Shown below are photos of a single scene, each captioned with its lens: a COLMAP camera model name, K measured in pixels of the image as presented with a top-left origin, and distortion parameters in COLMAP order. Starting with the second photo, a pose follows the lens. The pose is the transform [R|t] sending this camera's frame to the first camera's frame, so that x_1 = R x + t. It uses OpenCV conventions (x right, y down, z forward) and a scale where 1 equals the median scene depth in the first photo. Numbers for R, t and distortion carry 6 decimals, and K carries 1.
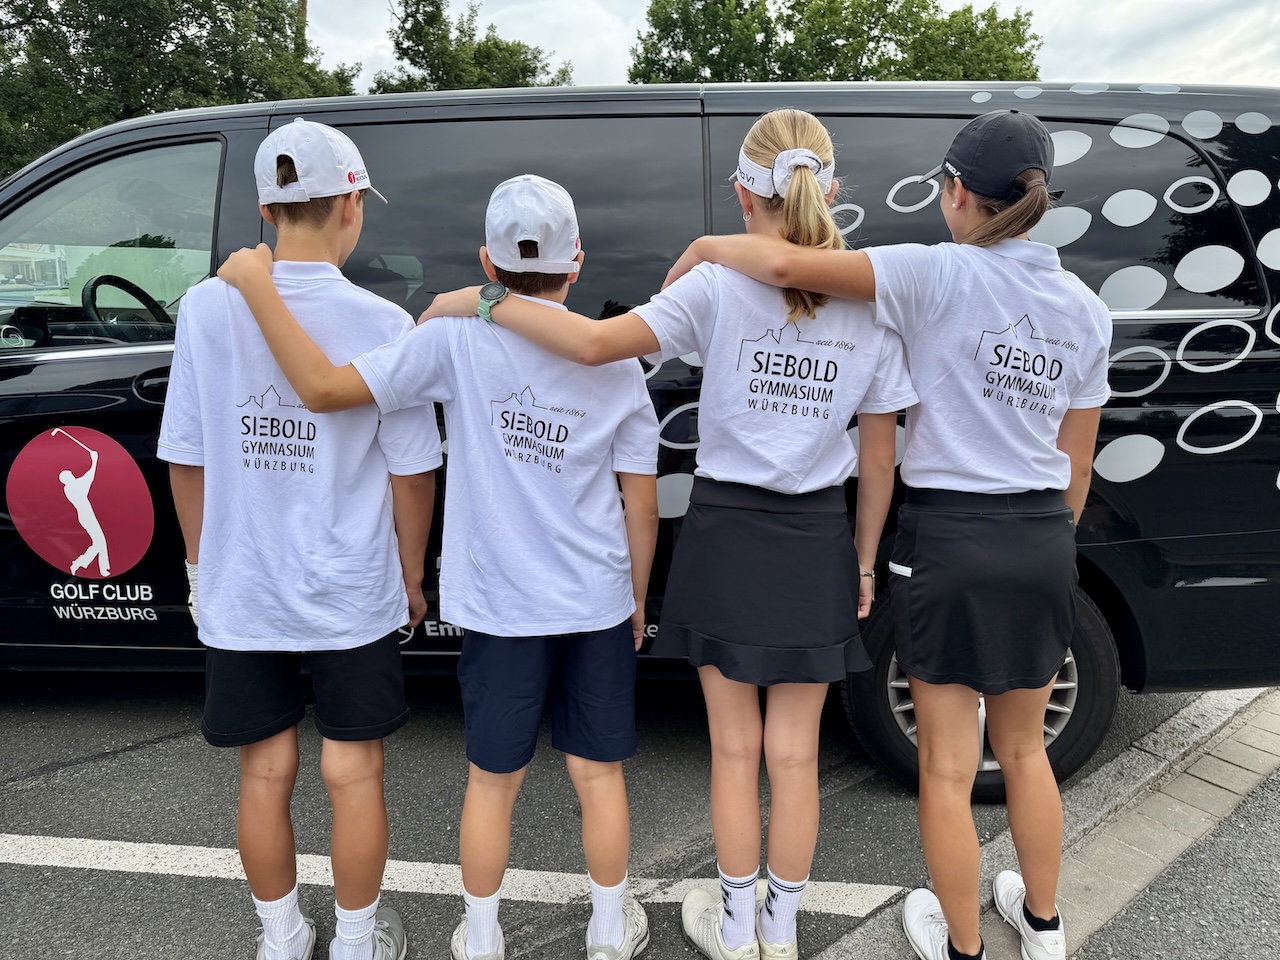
lens RADIAL K [[880.4, 0, 655.5], [0, 880.4, 455.2], [0, 0, 1]] dist [-0.007659, 0.000766]
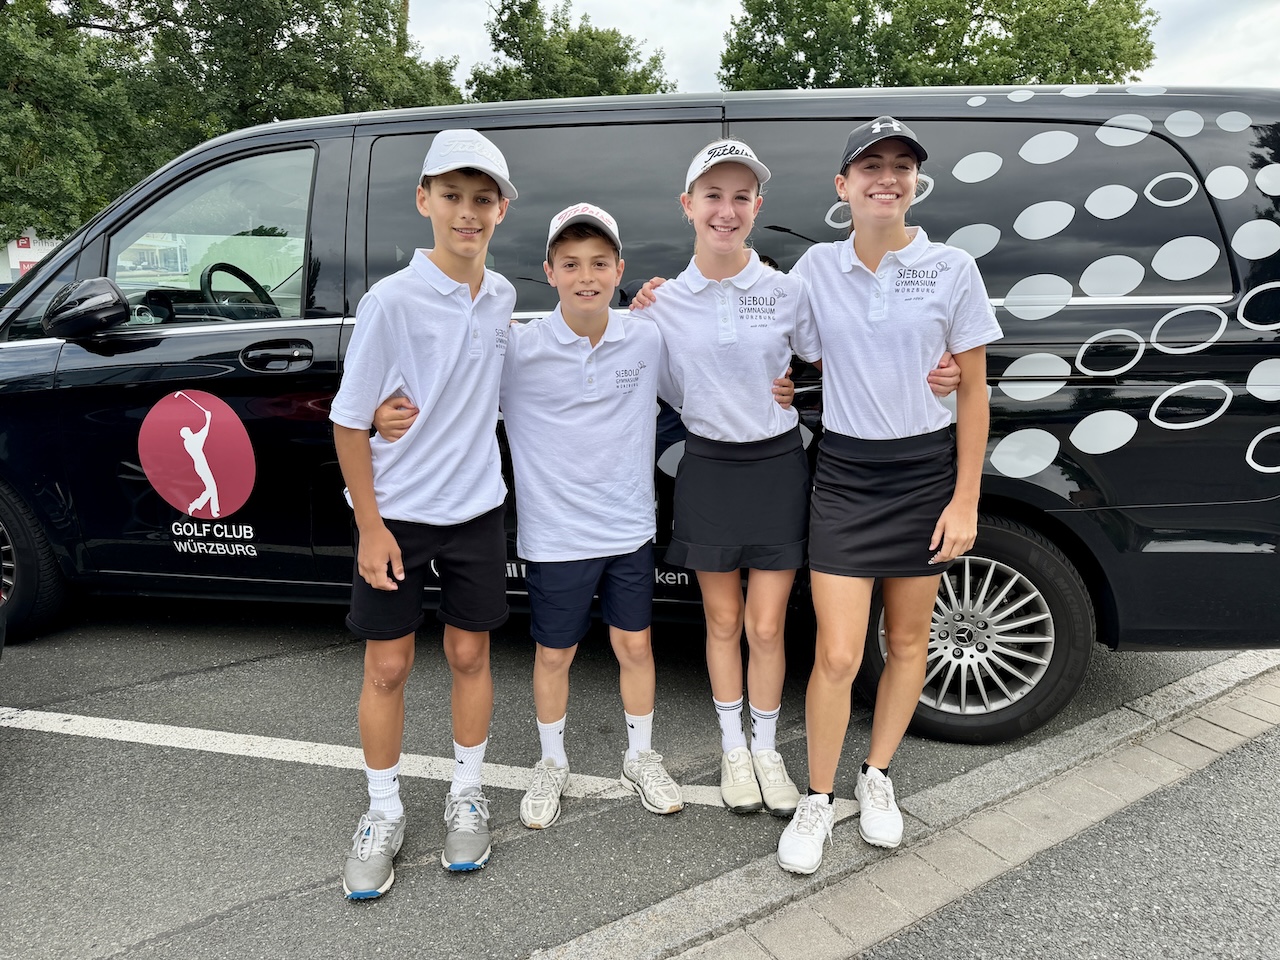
lens RADIAL K [[880.4, 0, 655.5], [0, 880.4, 455.2], [0, 0, 1]] dist [-0.007659, 0.000766]
pose [[0.994922, 0.022369, -0.098136, 0.074010], [-0.020988, 0.999666, 0.015084, 0.021937], [0.098441, -0.012948, 0.995059, -0.113969]]
